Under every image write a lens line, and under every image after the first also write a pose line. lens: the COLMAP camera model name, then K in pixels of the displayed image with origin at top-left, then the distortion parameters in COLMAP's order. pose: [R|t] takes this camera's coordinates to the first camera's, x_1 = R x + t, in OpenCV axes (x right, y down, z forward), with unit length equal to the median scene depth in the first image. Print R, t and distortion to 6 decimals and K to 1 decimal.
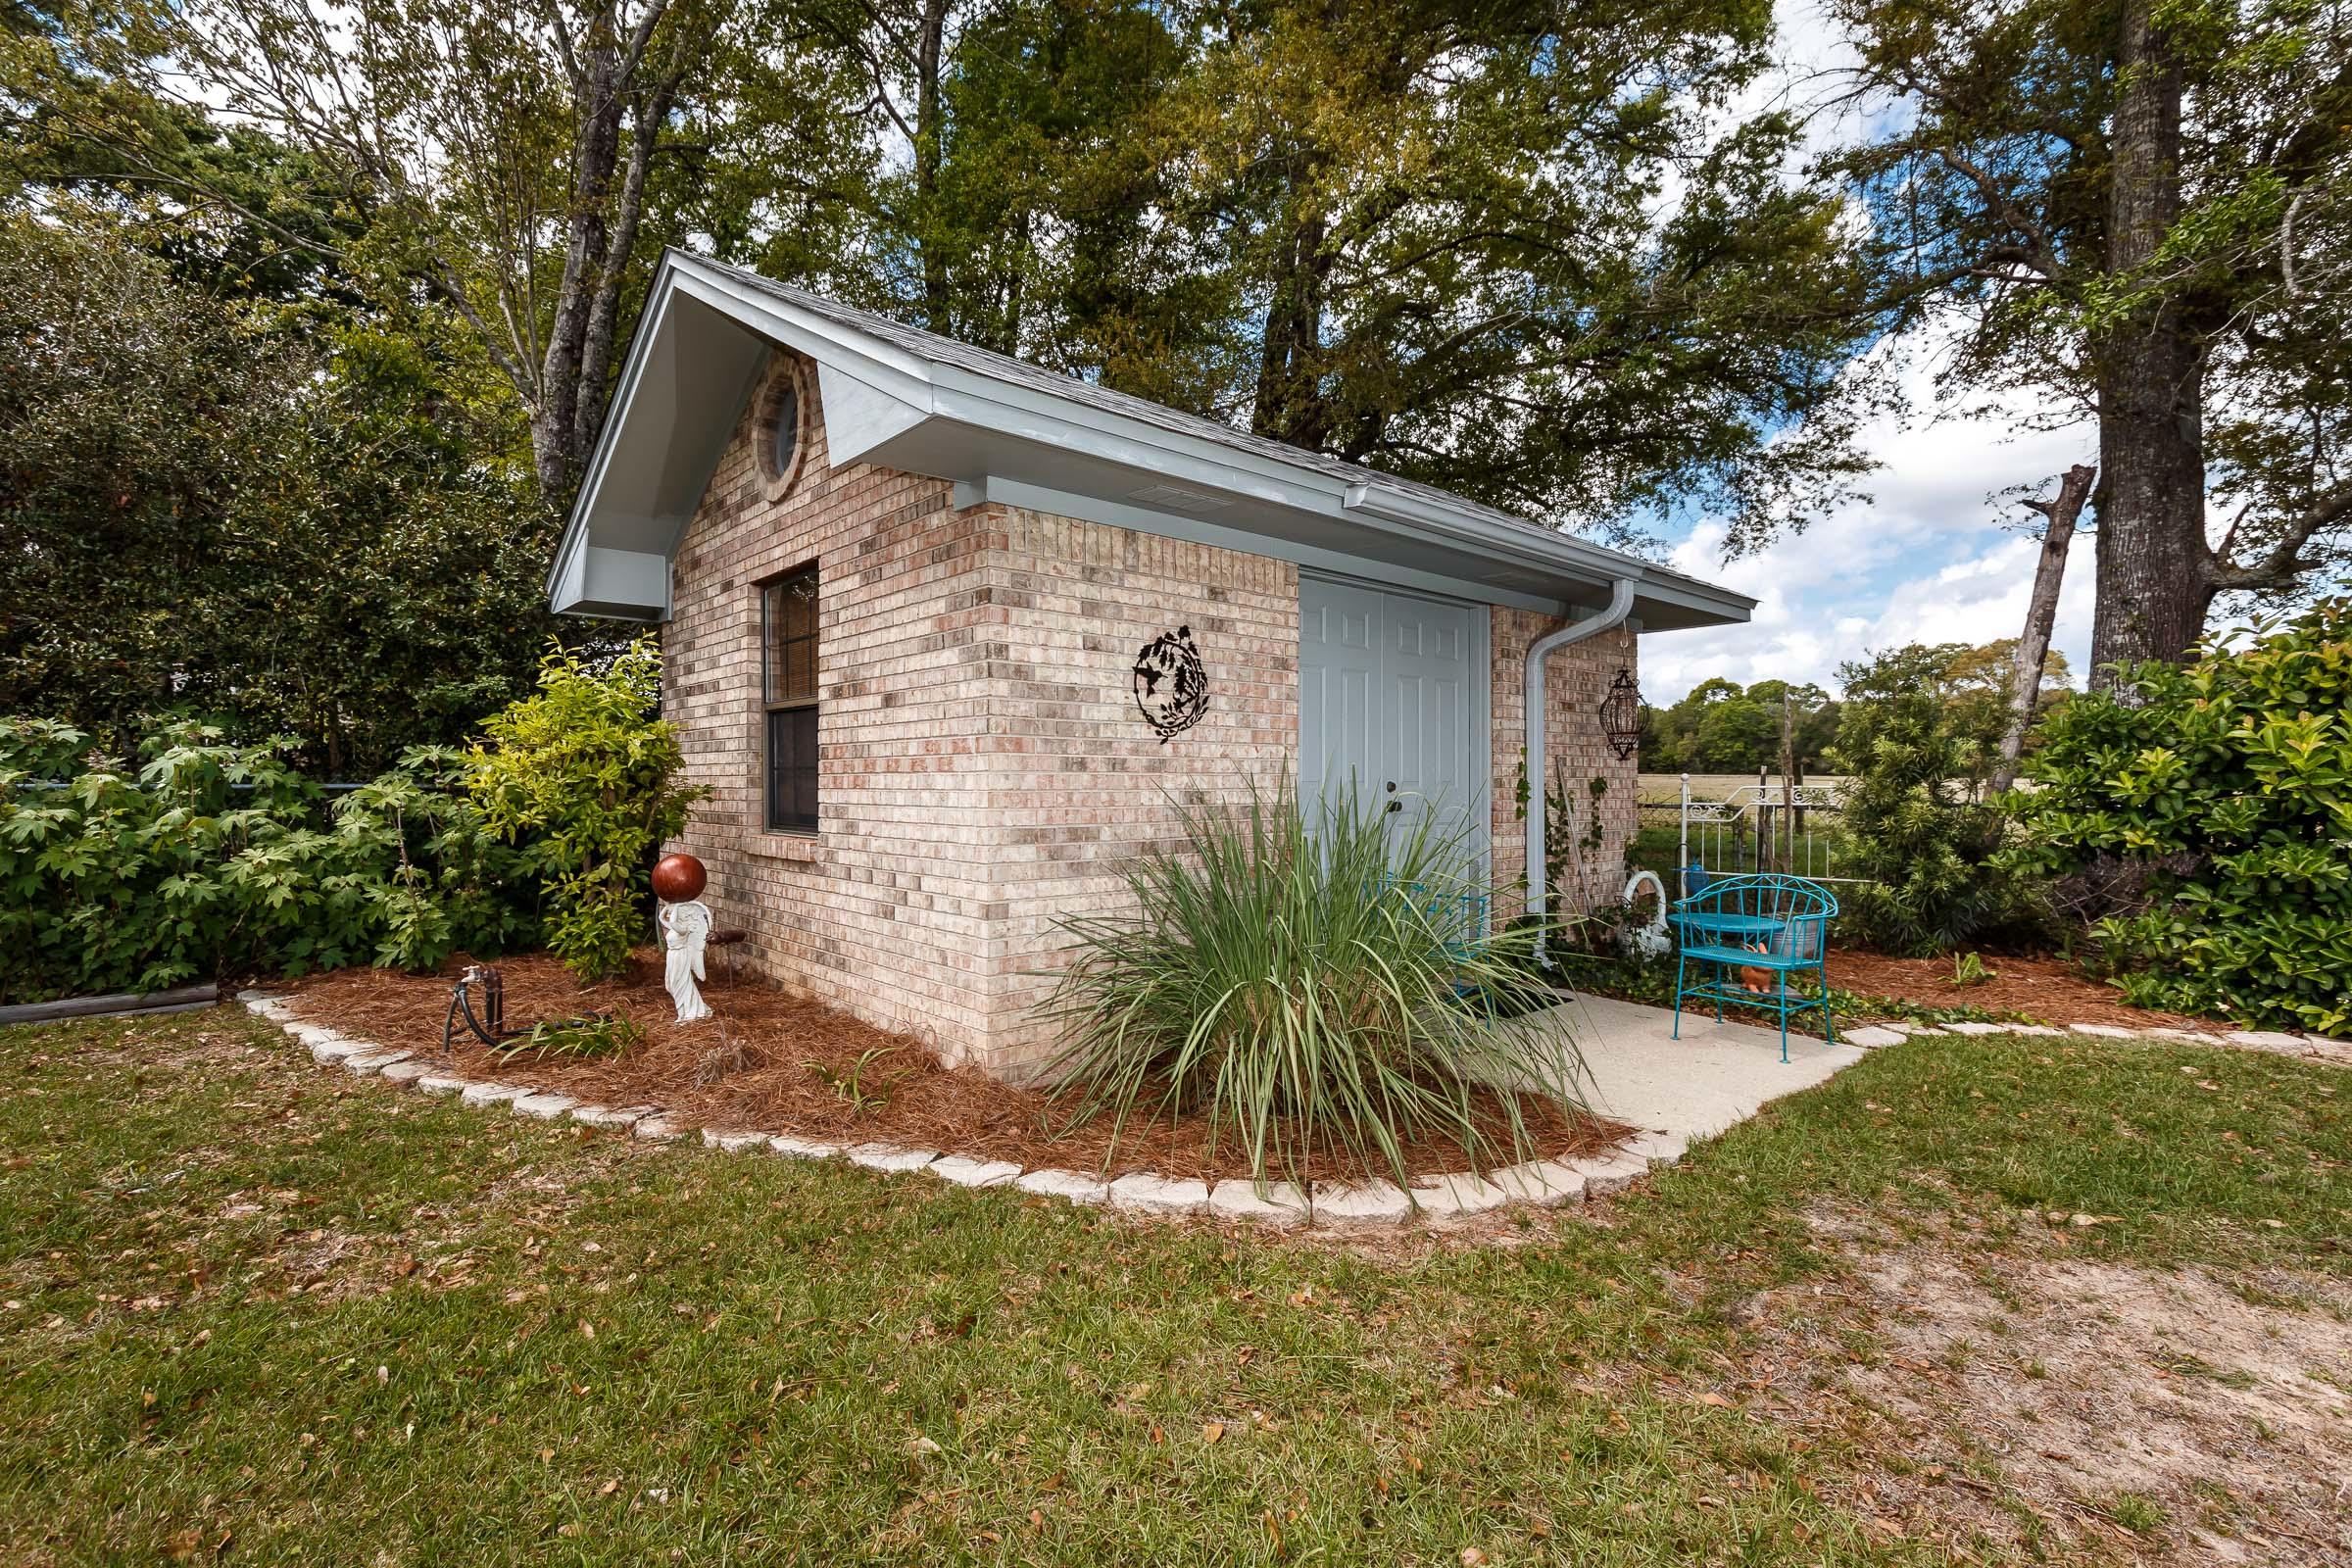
lens RADIAL K [[1074.1, 0, 1172.3], [0, 1074.1, 773.3], [0, 0, 1]] dist [0.006247, 0.000385]
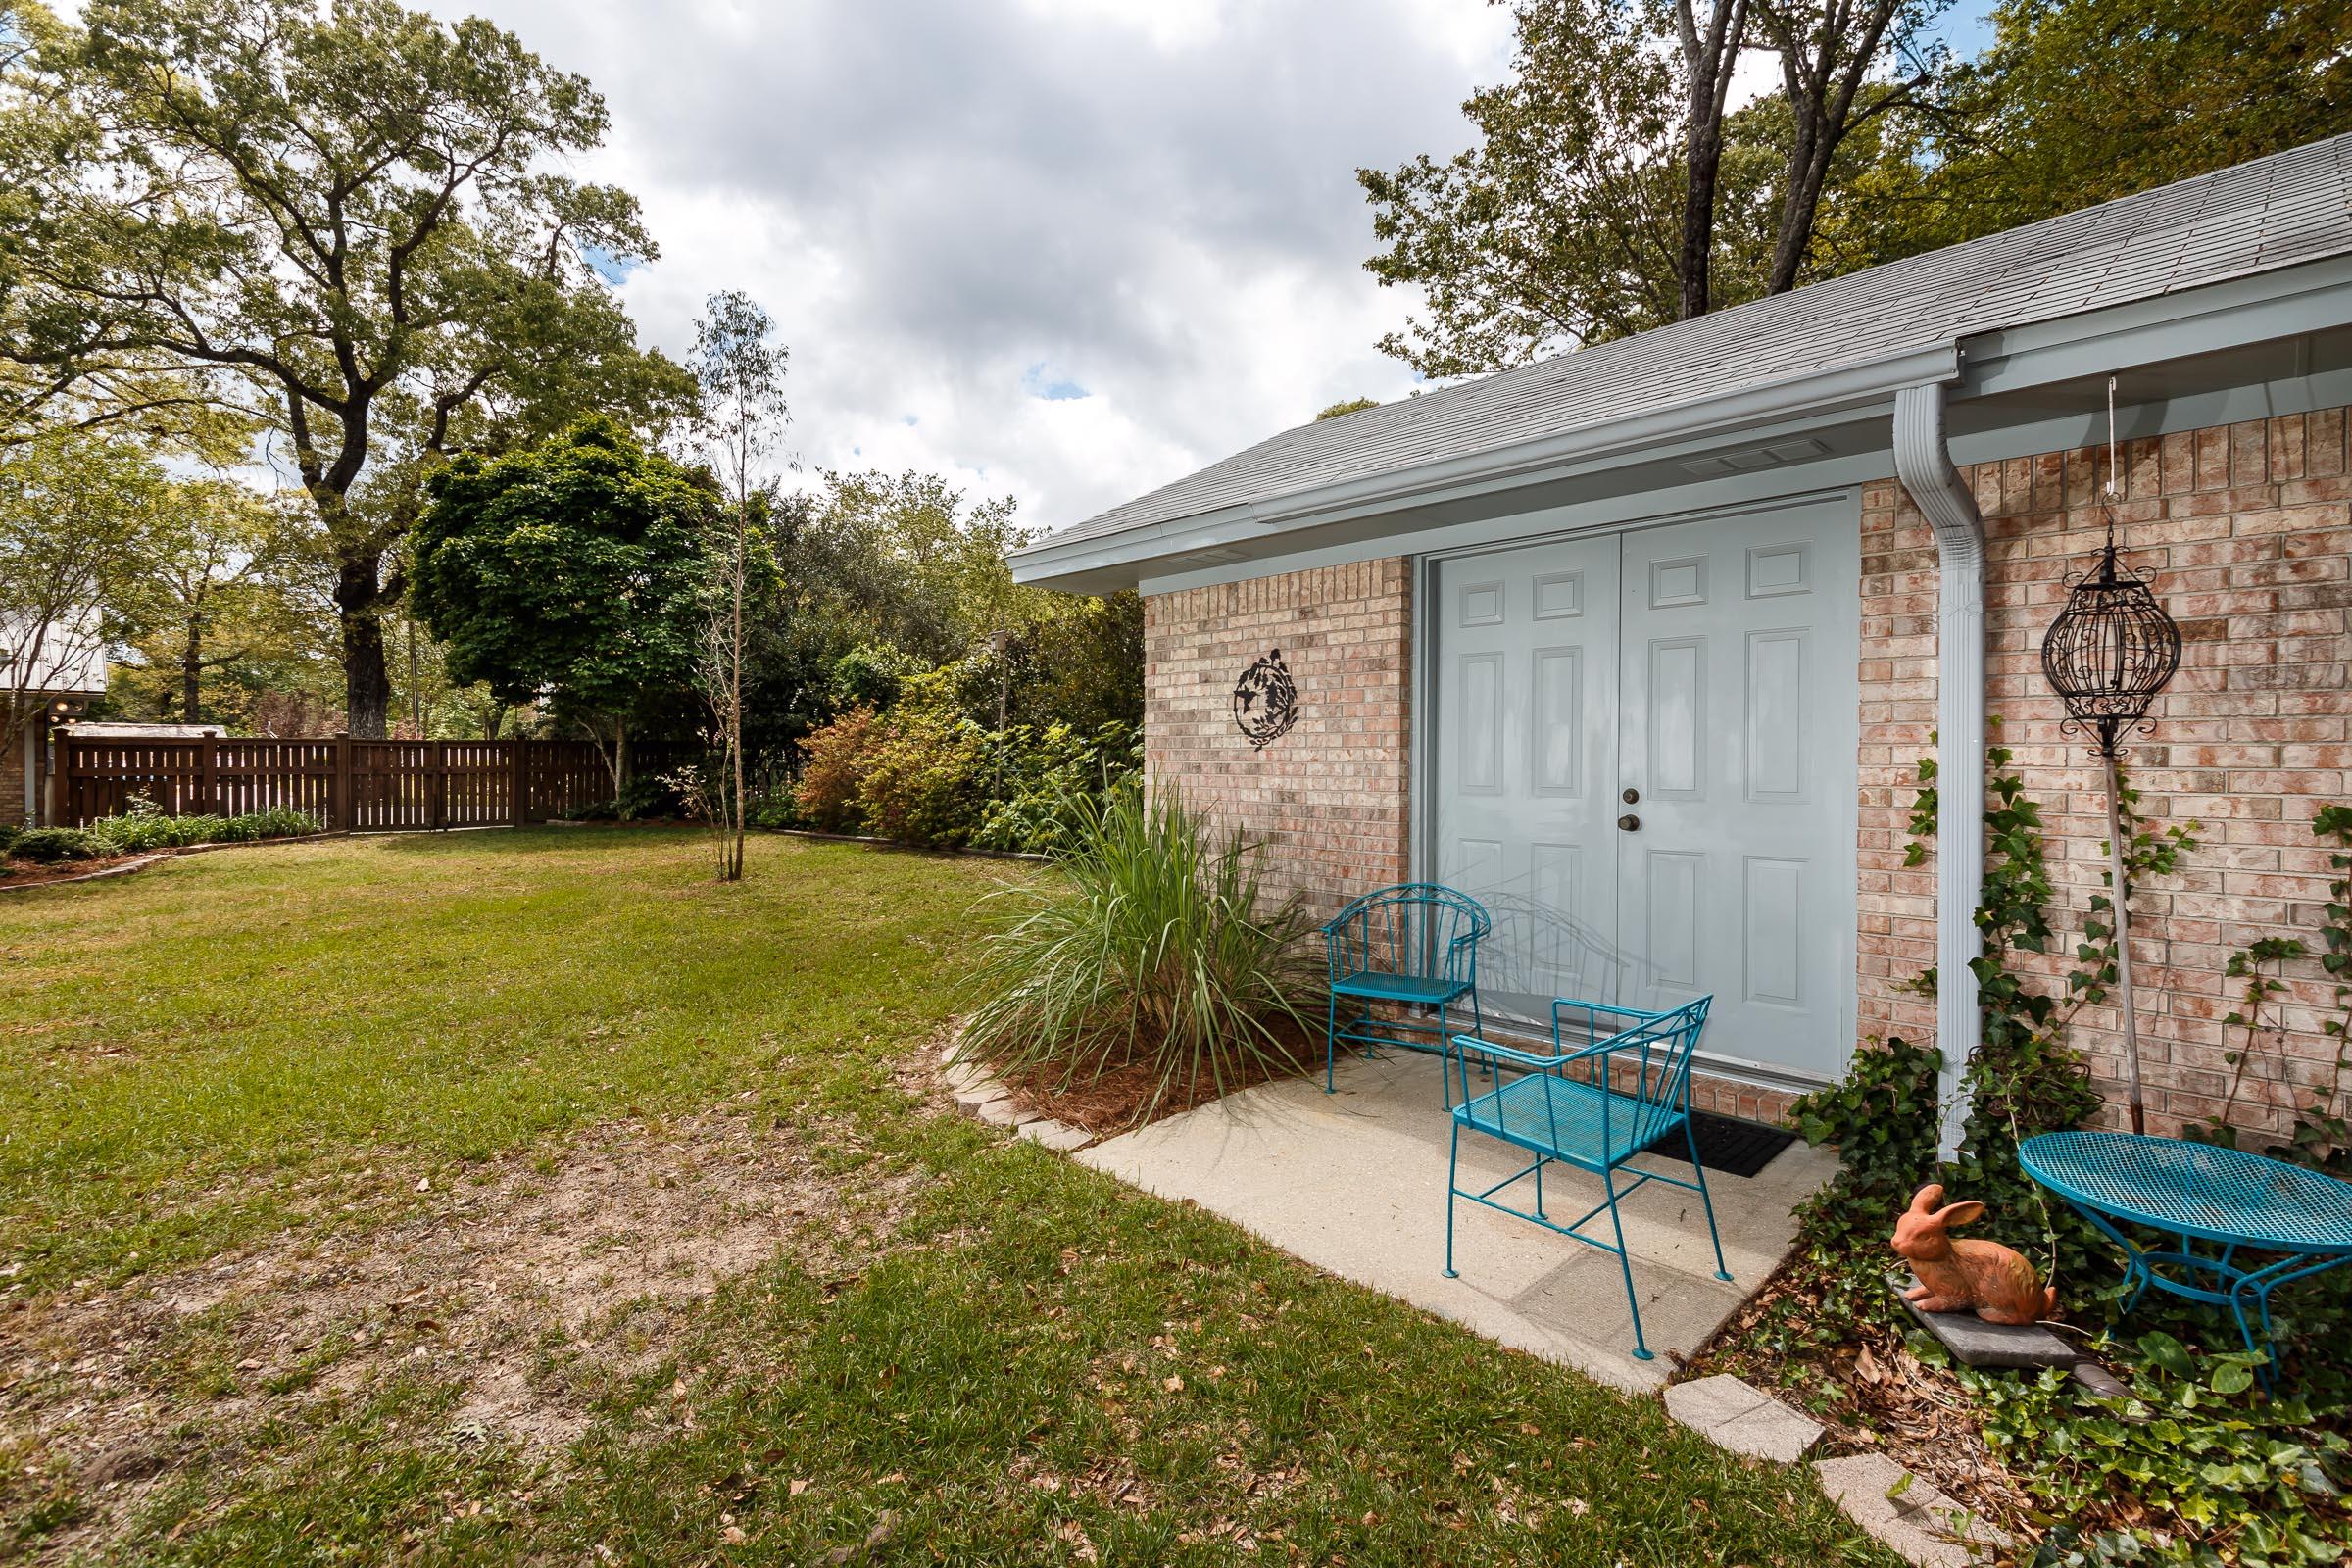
lens RADIAL K [[1074.1, 0, 1174.7], [0, 1074.1, 783.5], [0, 0, 1]] dist [0.006247, 0.000385]
pose [[0.048878, 0.016983, -0.998660, 1.188128], [0.001444, 0.999853, 0.017073, -0.011603], [0.998804, -0.002276, 0.048846, 0.844950]]
